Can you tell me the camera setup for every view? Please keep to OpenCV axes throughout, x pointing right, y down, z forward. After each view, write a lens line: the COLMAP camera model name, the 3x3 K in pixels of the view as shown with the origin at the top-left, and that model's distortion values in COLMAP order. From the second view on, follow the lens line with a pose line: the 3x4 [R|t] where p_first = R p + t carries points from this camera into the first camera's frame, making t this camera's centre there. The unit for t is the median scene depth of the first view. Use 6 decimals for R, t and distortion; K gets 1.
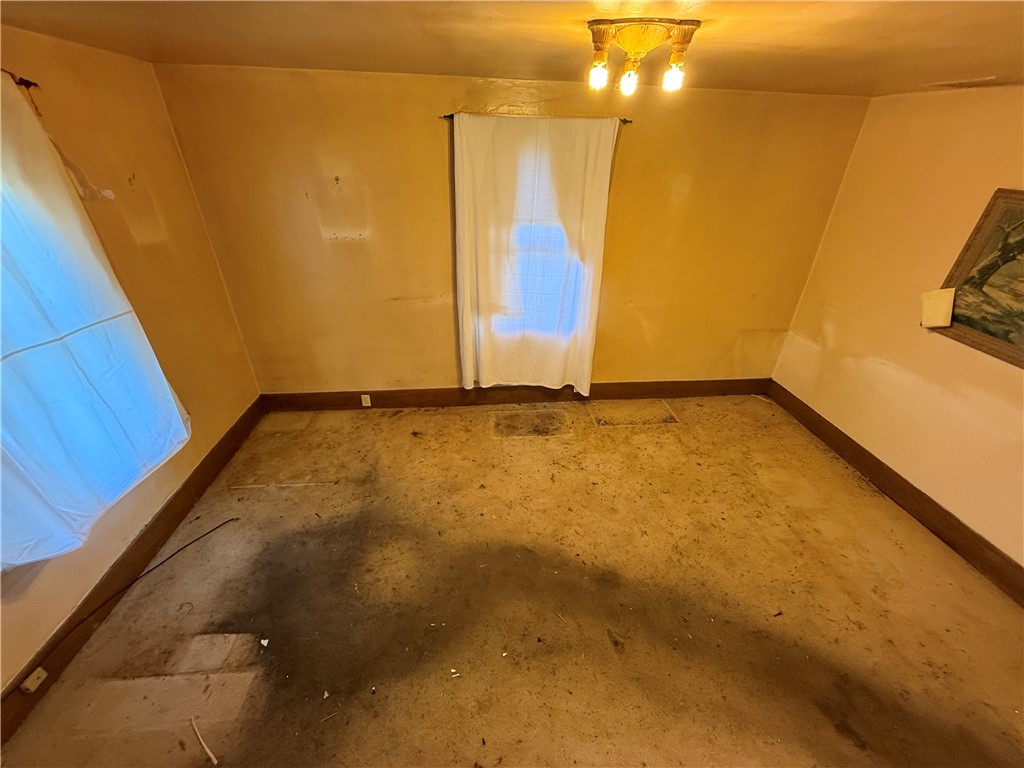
lens RADIAL K [[407.9, 0, 513.6], [0, 407.9, 385.4], [0, 0, 1]] dist [0.000030, -0.000600]
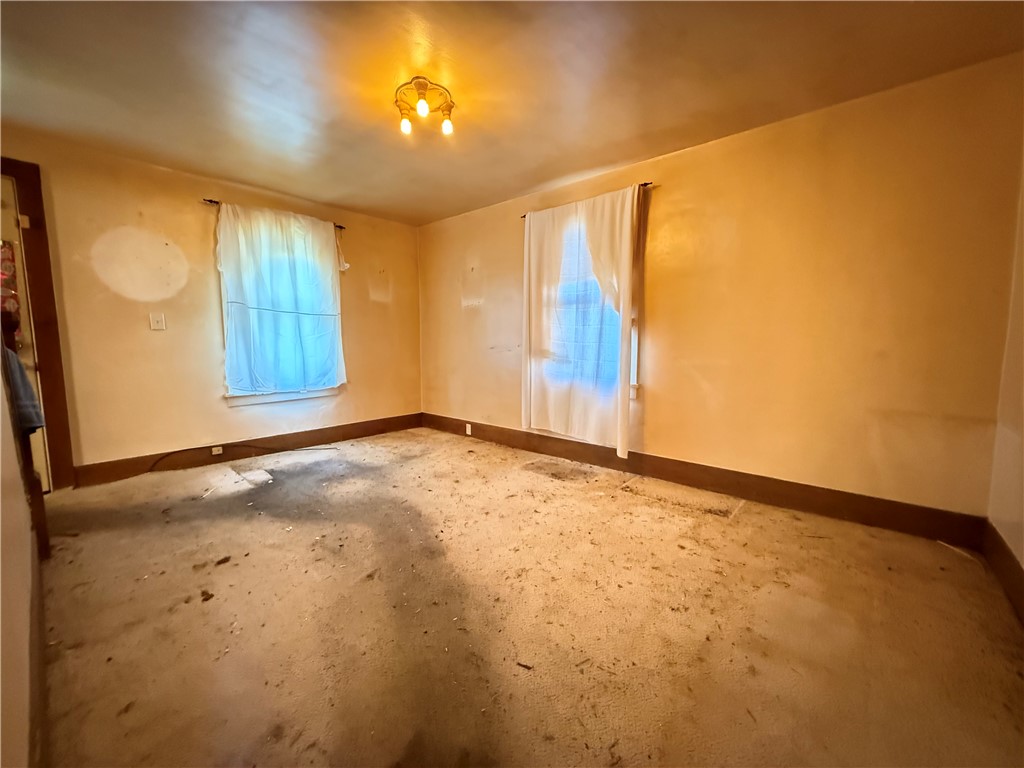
lens RADIAL K [[407.9, 0, 511.8], [0, 407.9, 386.2], [0, 0, 1]] dist [0.000030, -0.000600]
pose [[0.683925, 0.057011, -0.727321, 0.793037], [-0.347251, 0.902206, -0.255813, 0.238444], [0.641610, 0.427520, 0.636839, 0.269362]]
